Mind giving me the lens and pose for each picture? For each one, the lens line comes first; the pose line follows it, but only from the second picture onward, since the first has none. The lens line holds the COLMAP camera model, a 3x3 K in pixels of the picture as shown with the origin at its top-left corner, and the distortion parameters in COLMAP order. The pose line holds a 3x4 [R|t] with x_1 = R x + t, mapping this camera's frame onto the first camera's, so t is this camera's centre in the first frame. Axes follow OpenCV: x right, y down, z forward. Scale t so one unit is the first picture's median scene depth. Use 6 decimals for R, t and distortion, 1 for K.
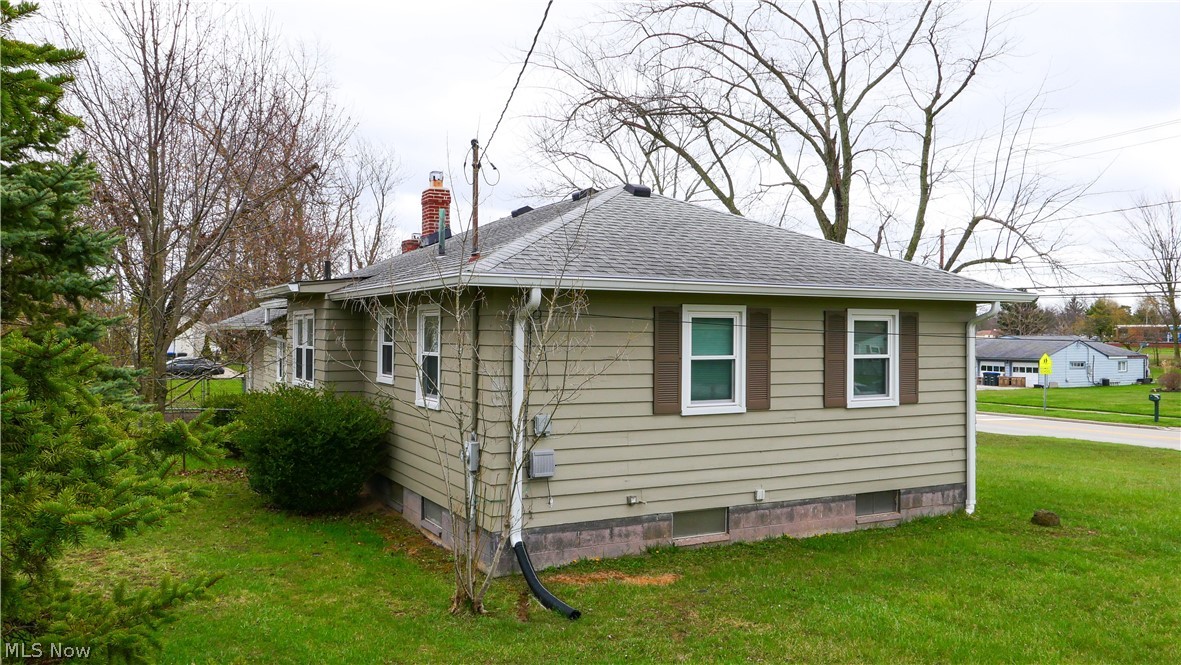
lens RADIAL K [[905.8, 0, 591.8], [0, 905.8, 326.3], [0, 0, 1]] dist [-0.010299, 0.002075]
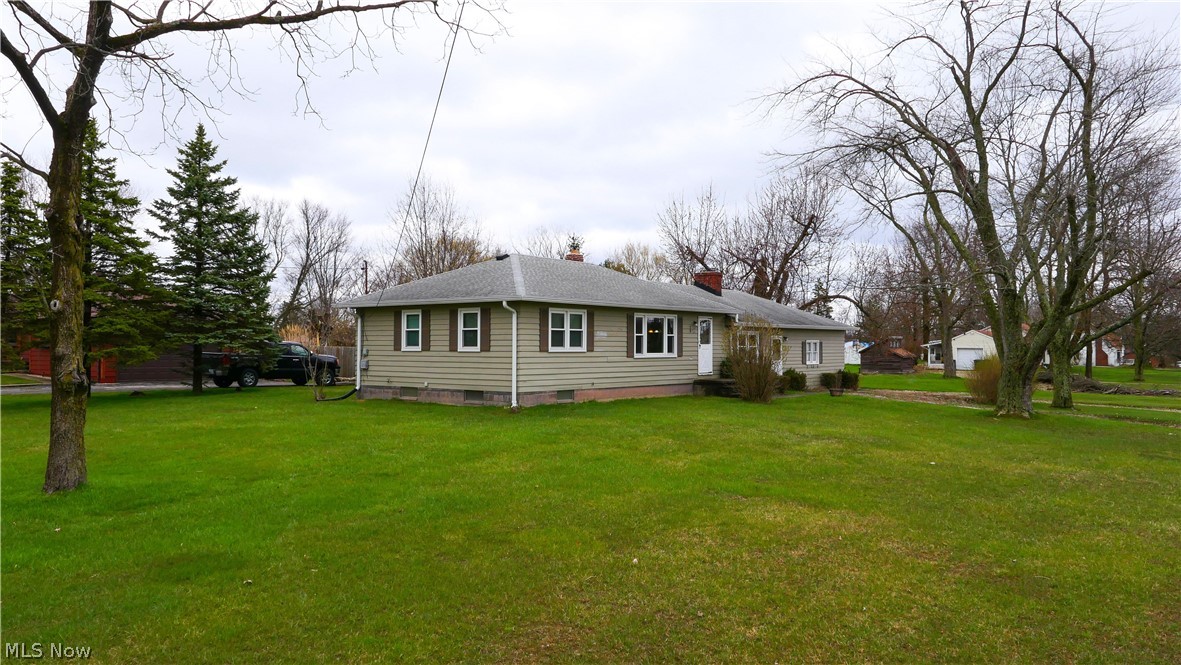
lens RADIAL K [[905.8, 0, 591.8], [0, 905.8, 326.3], [0, 0, 1]] dist [-0.010299, 0.002075]
pose [[0.420045, -0.022881, -0.907215, 2.497886], [0.004427, 0.999722, -0.023165, 0.080380], [0.907493, 0.005714, 0.420029, 0.338823]]
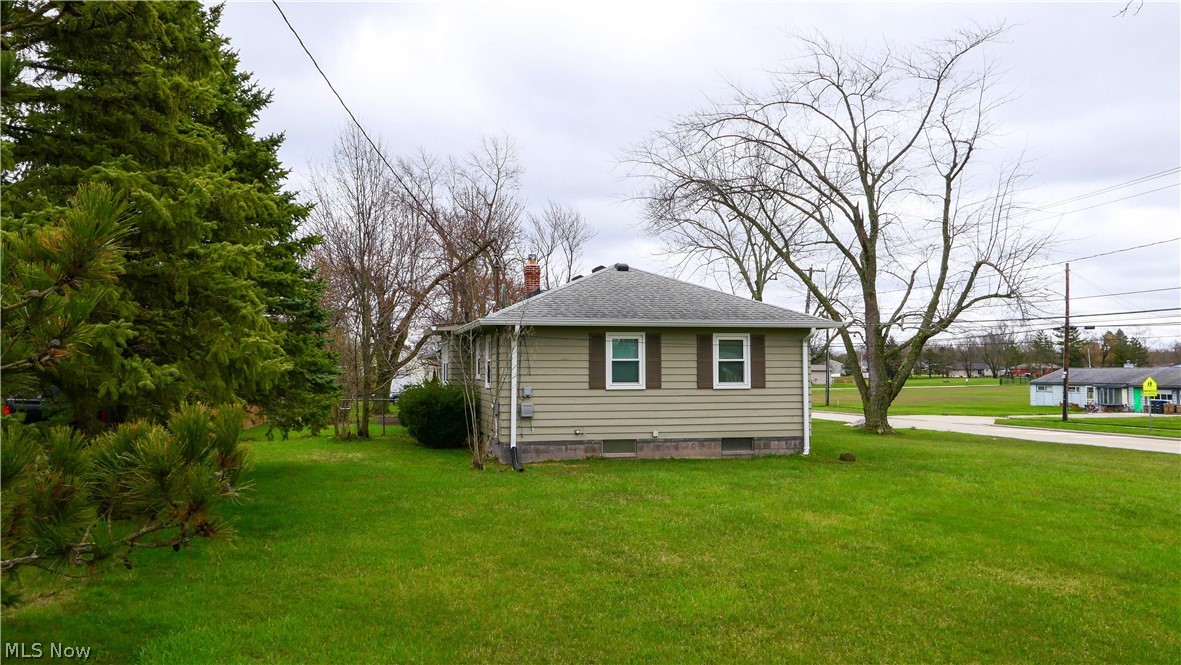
lens RADIAL K [[949.1, 0, 607.8], [0, 949.1, 333.2], [0, 0, 1]] dist [0.005725, 0.001296]
pose [[0.968701, -0.019471, -0.247464, 0.542035], [0.010316, 0.999215, -0.038236, 0.049773], [0.248014, 0.034486, 0.968142, -0.860747]]
